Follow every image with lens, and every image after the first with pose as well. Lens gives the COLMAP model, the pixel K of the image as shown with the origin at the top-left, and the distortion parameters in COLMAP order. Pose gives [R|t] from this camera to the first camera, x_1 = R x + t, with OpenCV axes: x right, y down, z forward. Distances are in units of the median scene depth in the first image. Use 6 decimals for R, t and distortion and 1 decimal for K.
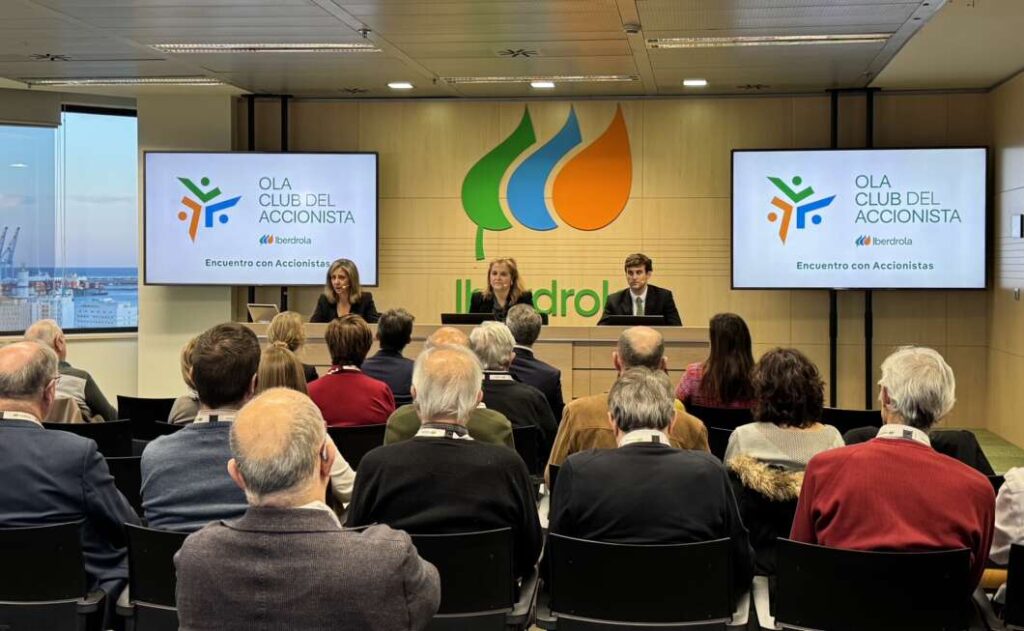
lens RADIAL K [[788.9, 0, 512.0], [0, 788.9, 315.5], [0, 0, 1]] dist [0.076367, 0.001819]
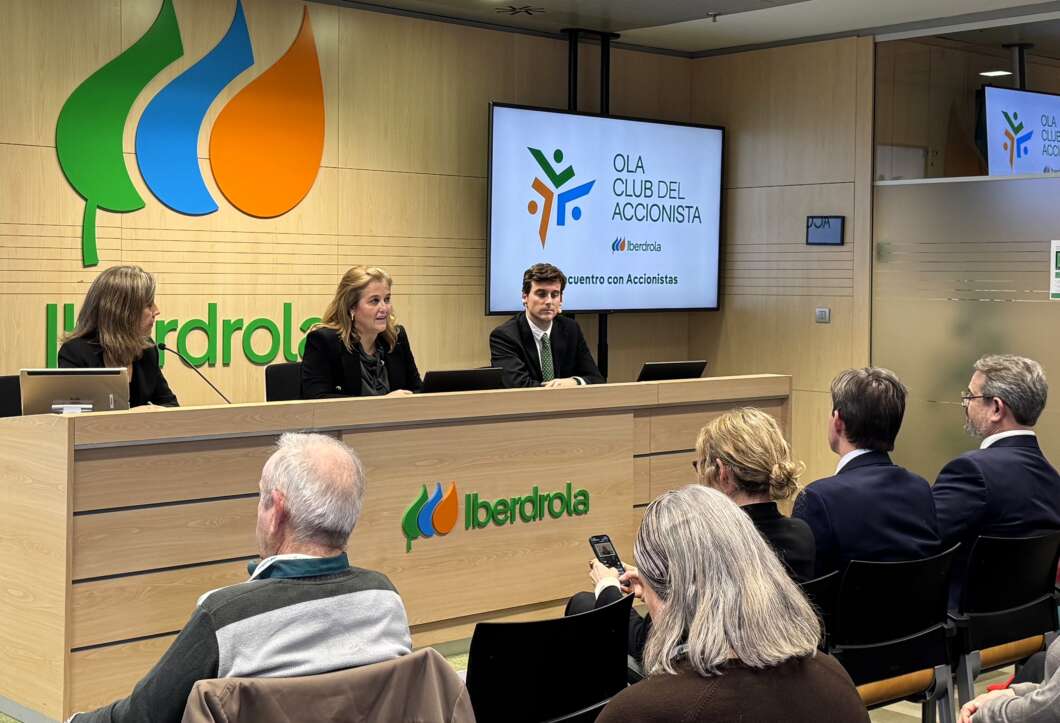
lens RADIAL K [[1569.0, 0, 530.0], [0, 1569.0, 361.5], [0, 0, 1]] dist [0.007405, 0.018666]
pose [[0.717534, -0.036830, 0.695549, -0.609166], [0.041335, 0.999093, 0.010262, -0.005599], [-0.695296, 0.021387, 0.718405, 0.039283]]
